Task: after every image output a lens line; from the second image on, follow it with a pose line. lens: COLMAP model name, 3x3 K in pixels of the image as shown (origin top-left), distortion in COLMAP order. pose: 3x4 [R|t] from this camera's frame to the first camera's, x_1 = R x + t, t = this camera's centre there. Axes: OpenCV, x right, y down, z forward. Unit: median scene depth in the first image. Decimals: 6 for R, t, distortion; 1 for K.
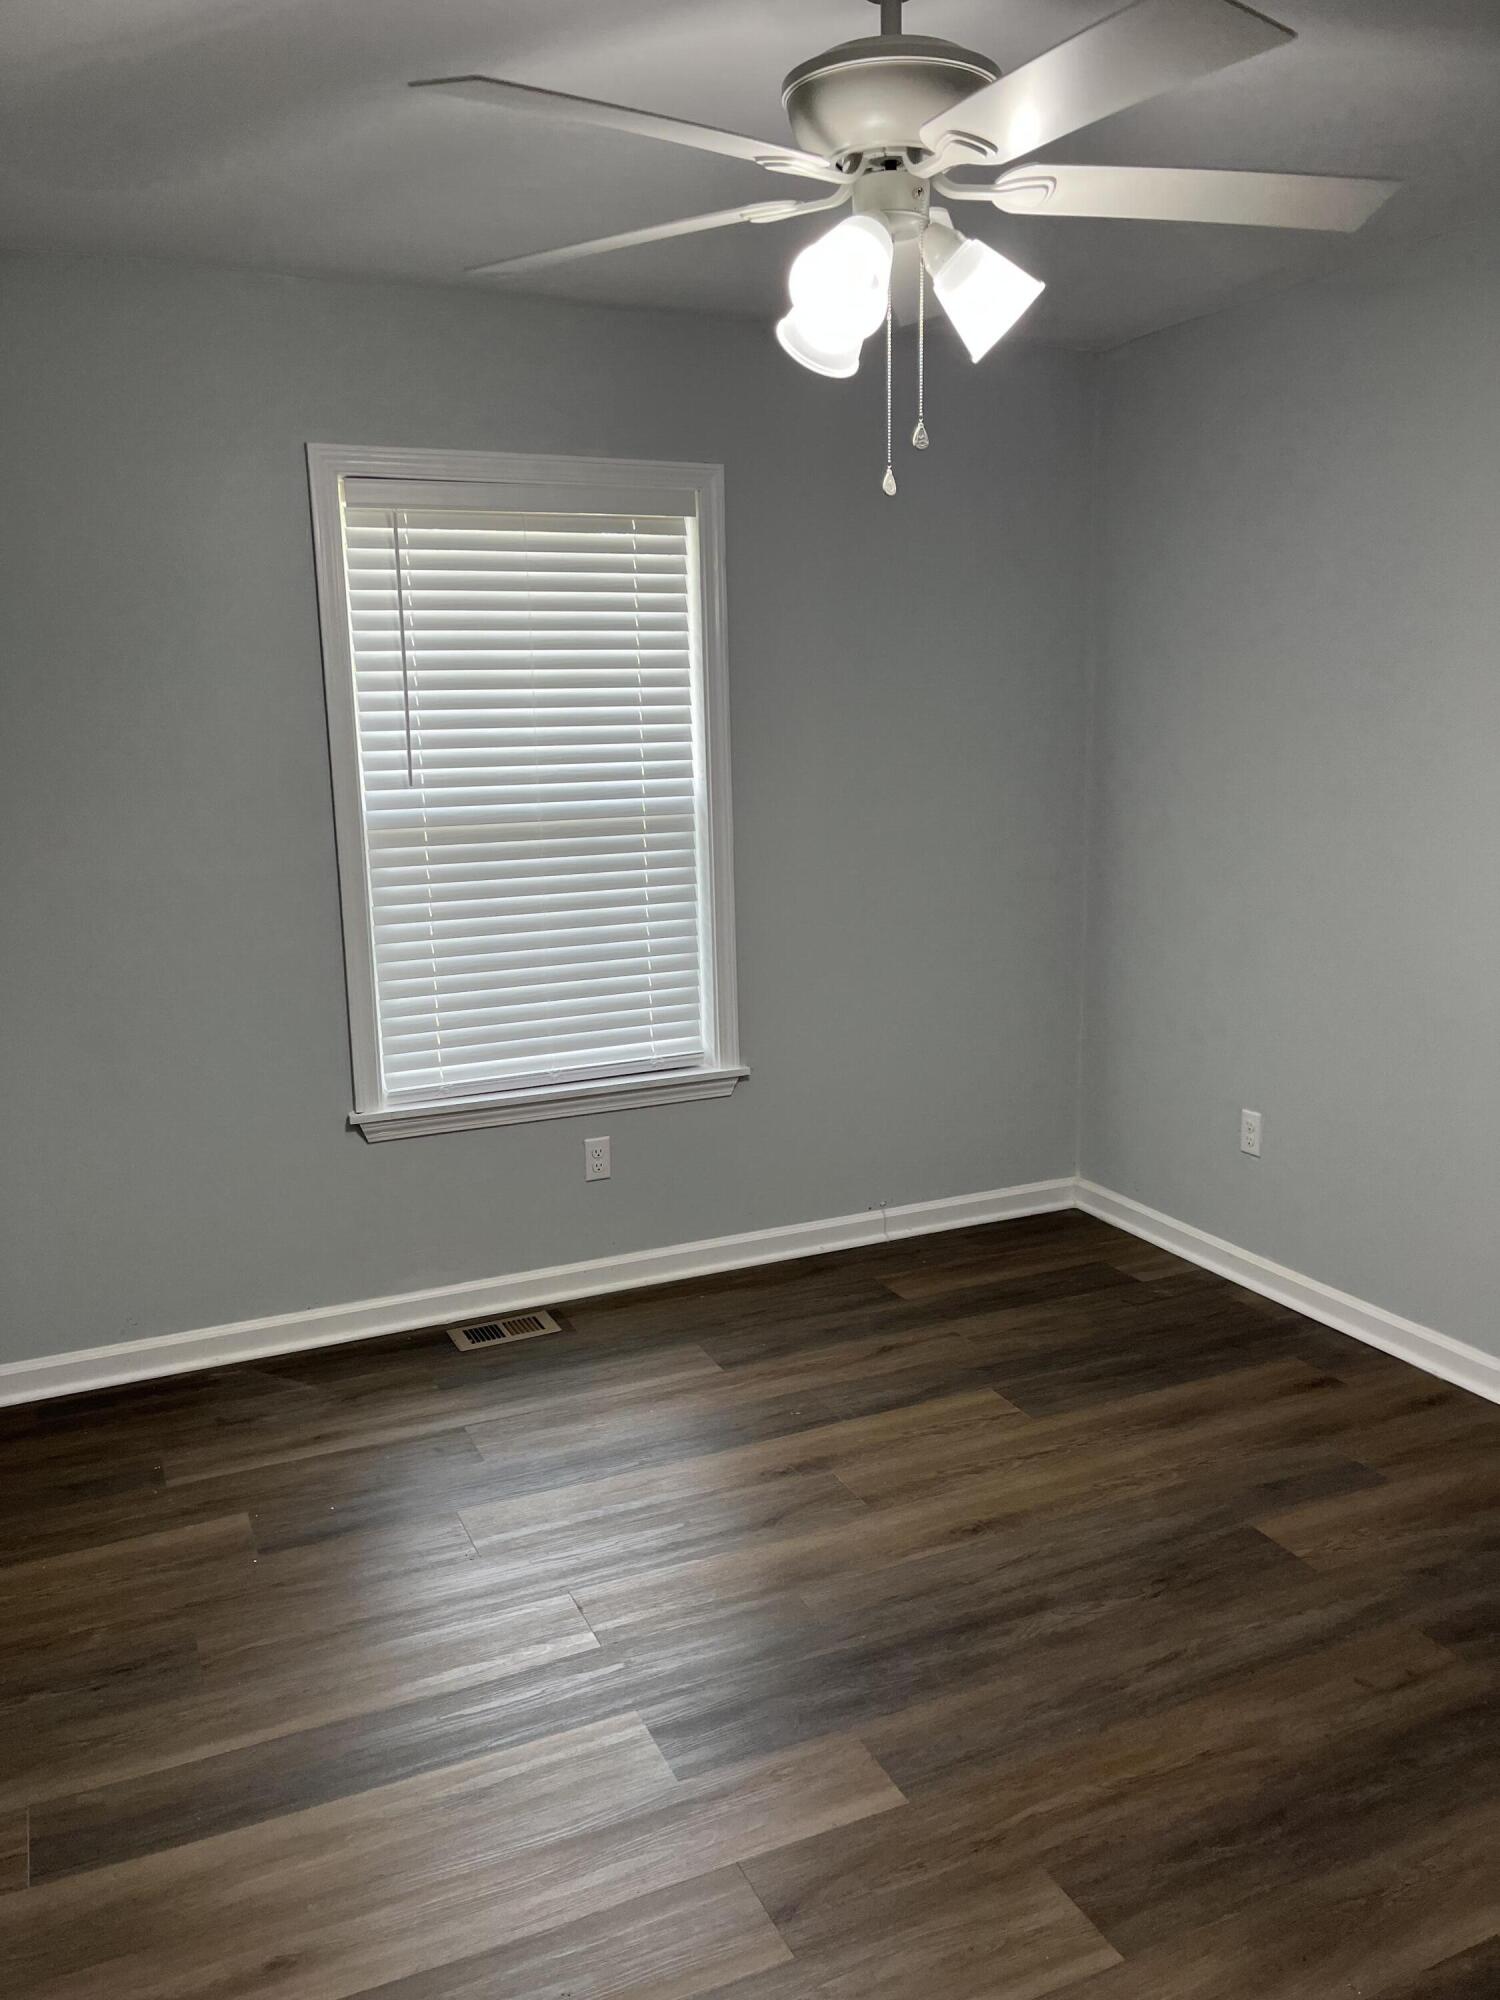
lens RADIAL K [[1653.3, 0, 826.5], [0, 1653.3, 1057.6], [0, 0, 1]] dist [-0.013108, -0.011474]
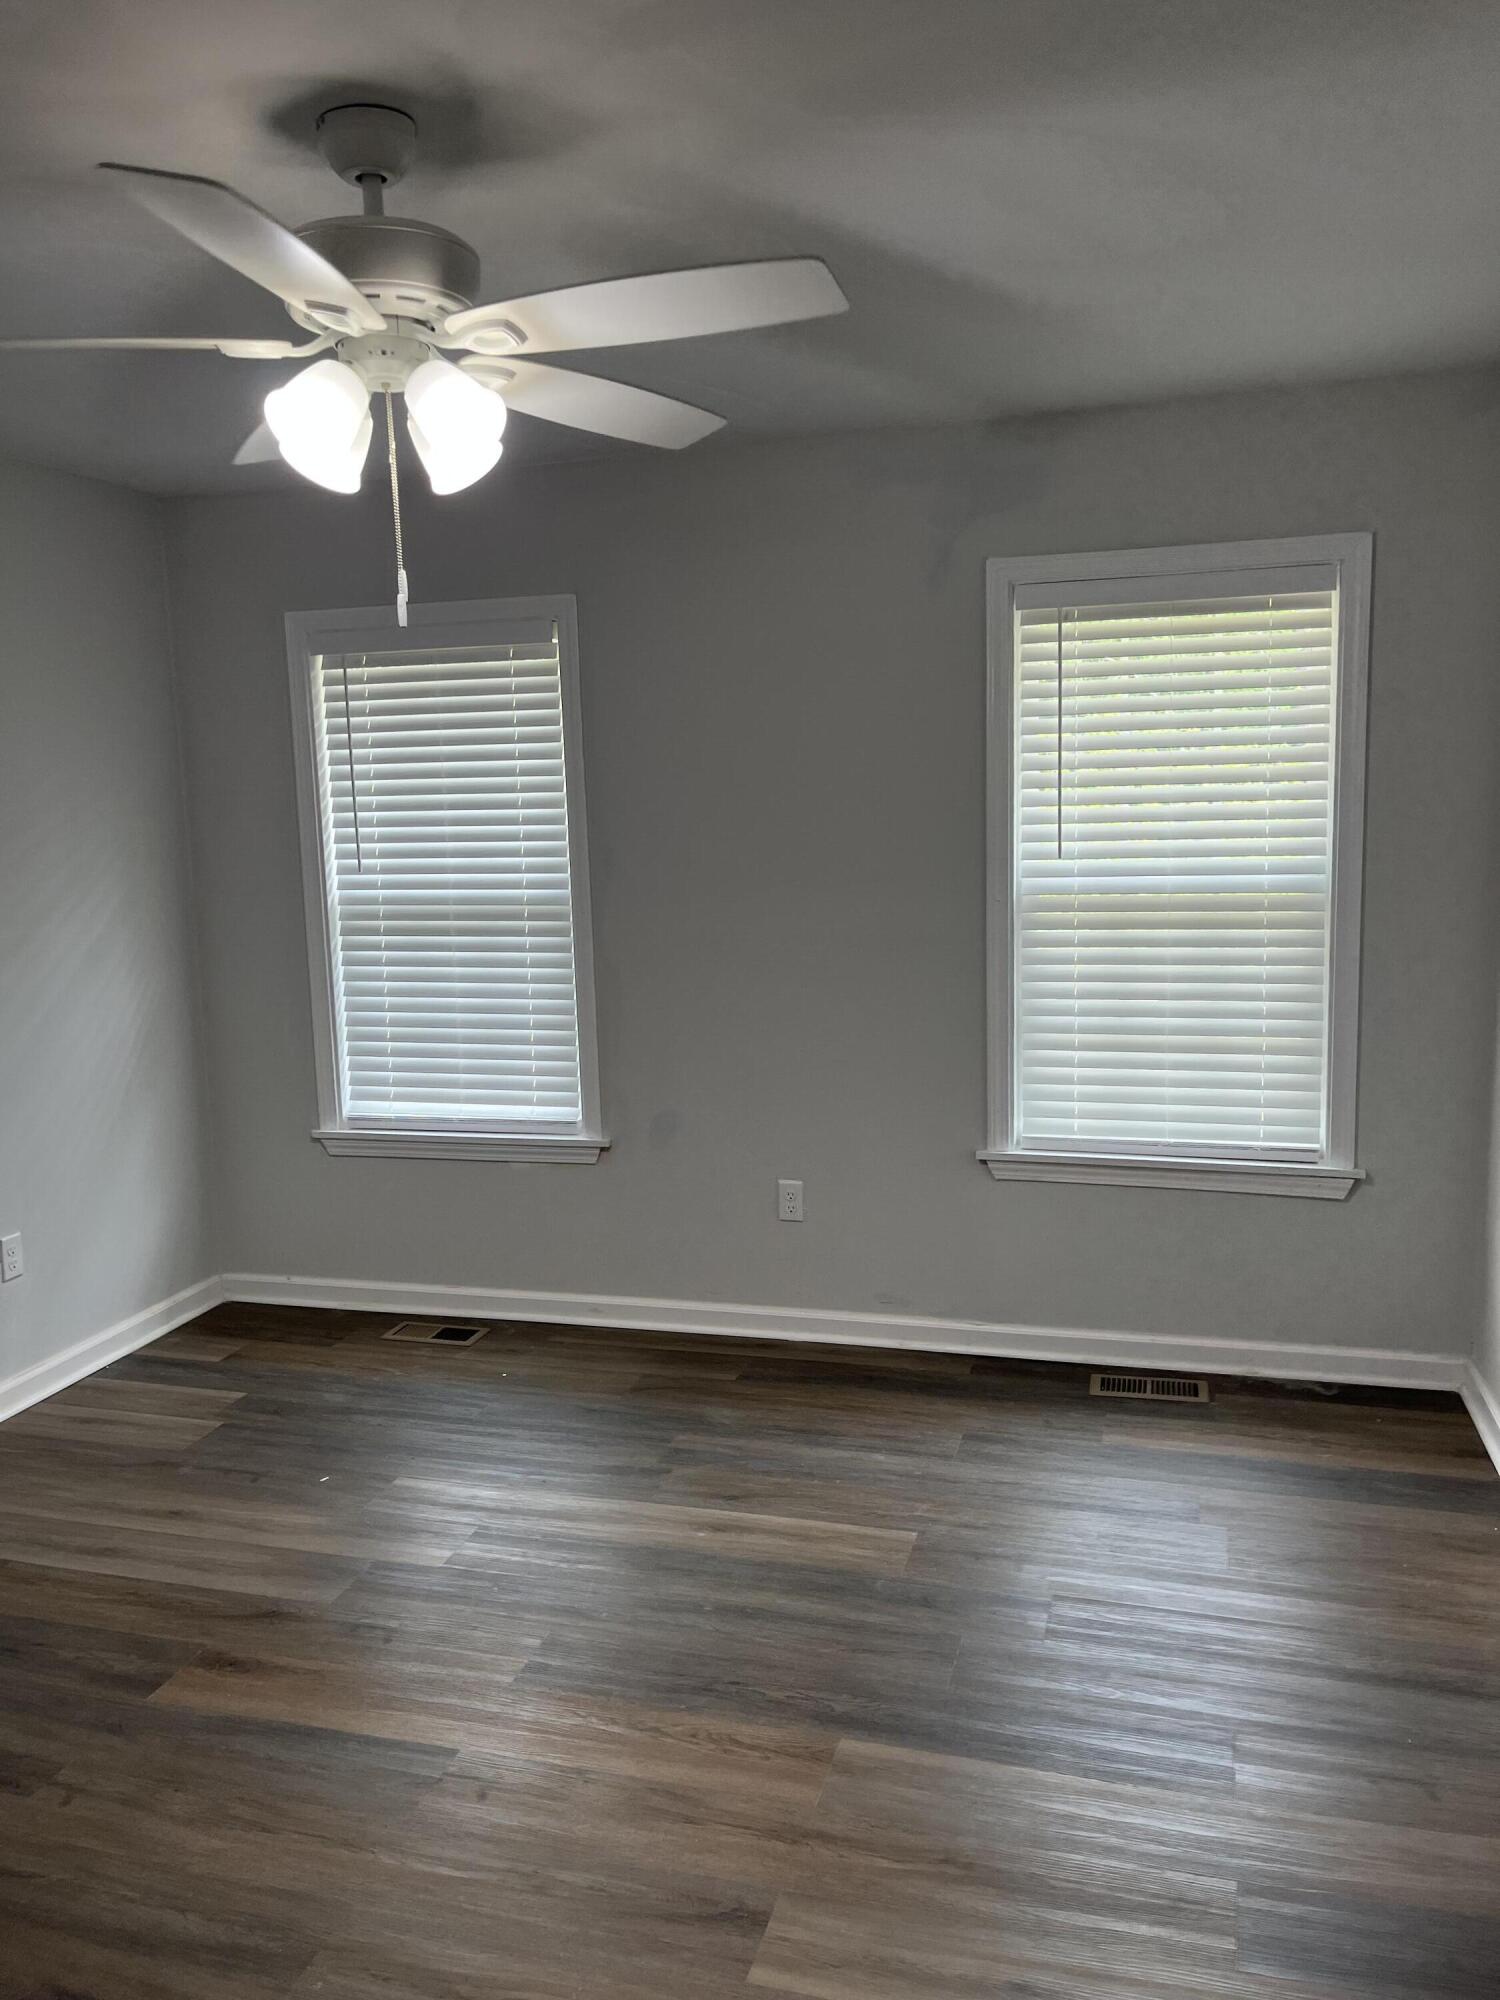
lens RADIAL K [[1524.5, 0, 750.0], [0, 1524.5, 1000.0], [0, 0, 1]] dist [0.054627, -0.005050]
pose [[0.741013, 0.091073, -0.665286, 0.707800], [-0.130837, 0.991353, -0.010020, -0.092052], [0.658620, 0.094469, 0.746522, 0.327797]]
